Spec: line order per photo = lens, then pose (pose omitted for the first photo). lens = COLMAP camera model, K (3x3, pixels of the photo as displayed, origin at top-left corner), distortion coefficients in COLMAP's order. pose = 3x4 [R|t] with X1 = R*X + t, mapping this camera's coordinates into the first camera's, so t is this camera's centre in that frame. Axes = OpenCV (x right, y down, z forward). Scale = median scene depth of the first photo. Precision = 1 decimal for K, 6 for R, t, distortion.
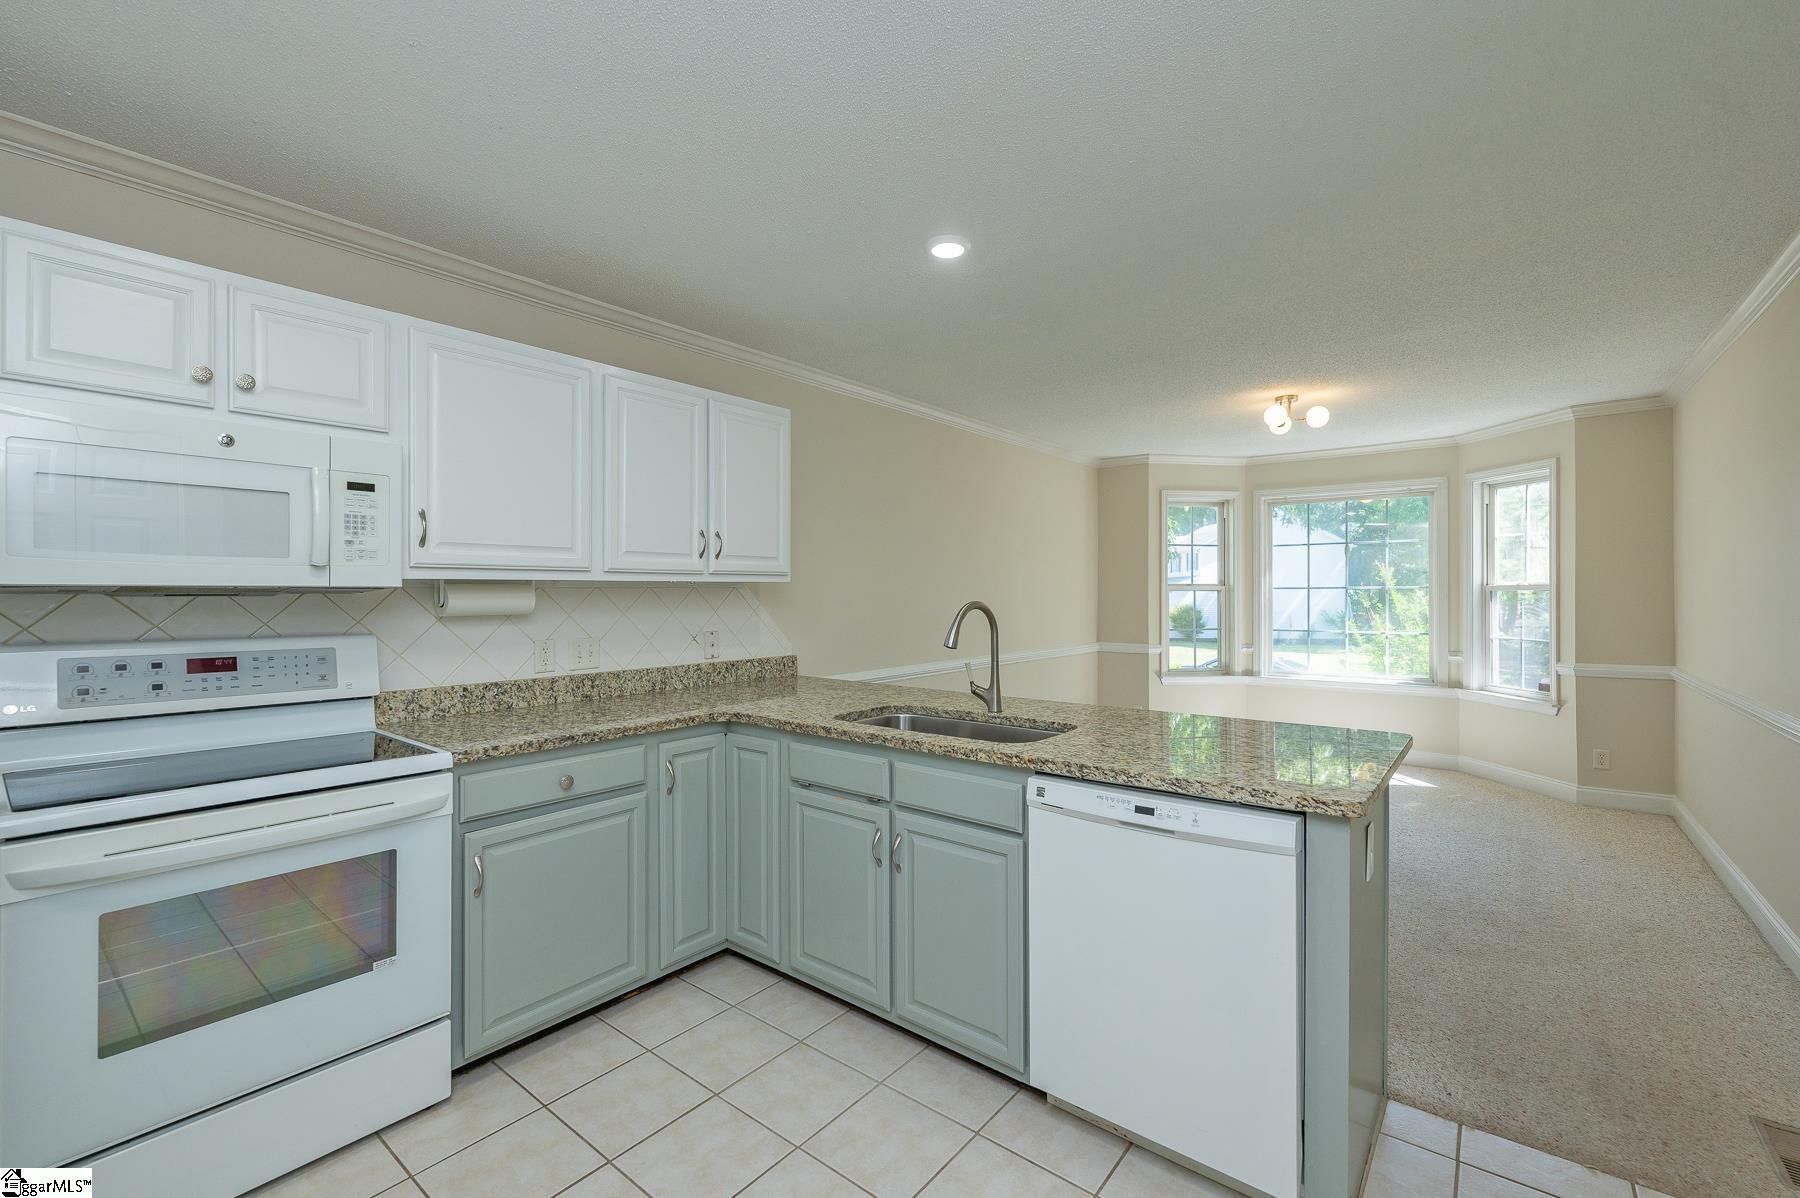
lens RADIAL K [[766.4, 0, 900.0], [0, 766.4, 599.0], [0, 0, 1]] dist [0.000777, 0.000031]
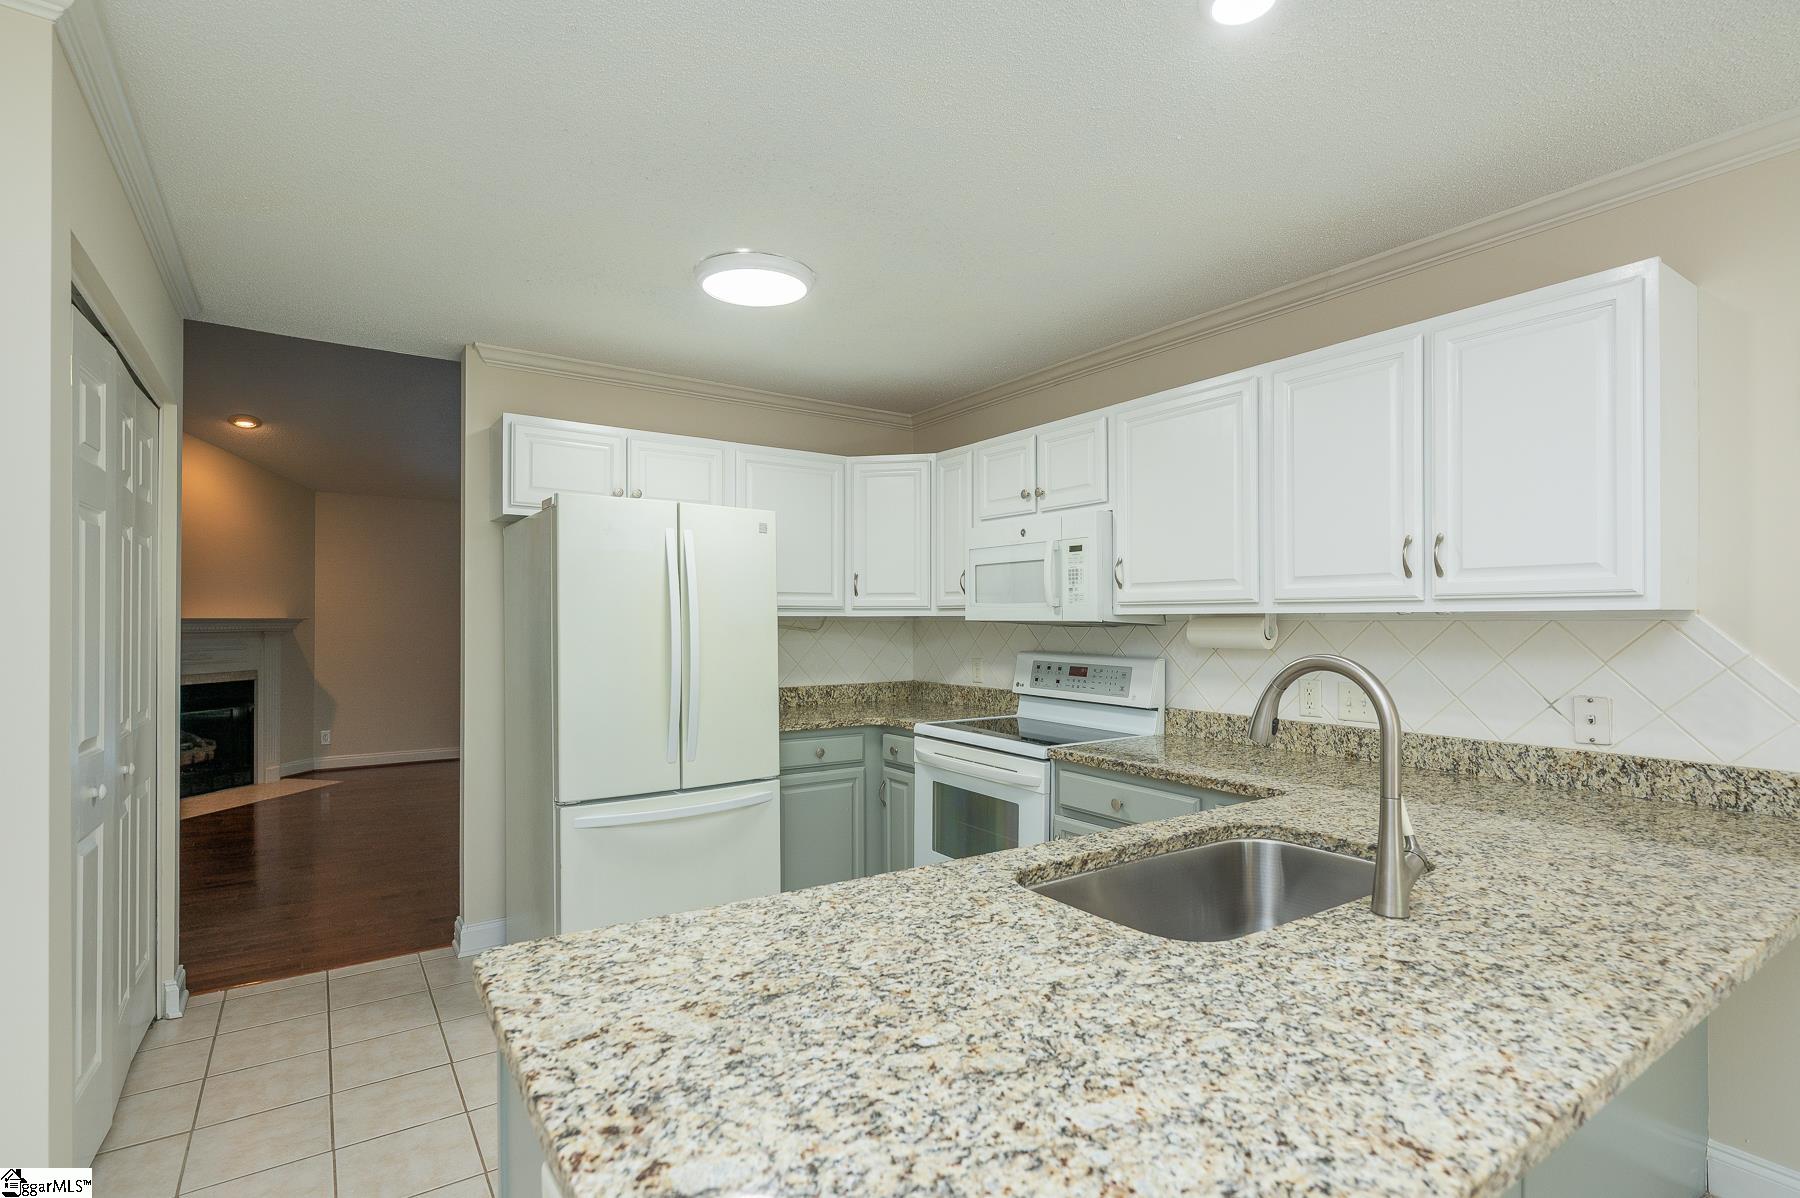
lens RADIAL K [[860.3, 0, 901.1], [0, 860.3, 614.6], [0, 0, 1]] dist [-0.002224, -0.000422]
pose [[-0.293755, -0.007595, -0.955851, 0.697594], [-0.012948, 0.999908, -0.003966, -0.013846], [0.955793, 0.011211, -0.293826, 0.928660]]
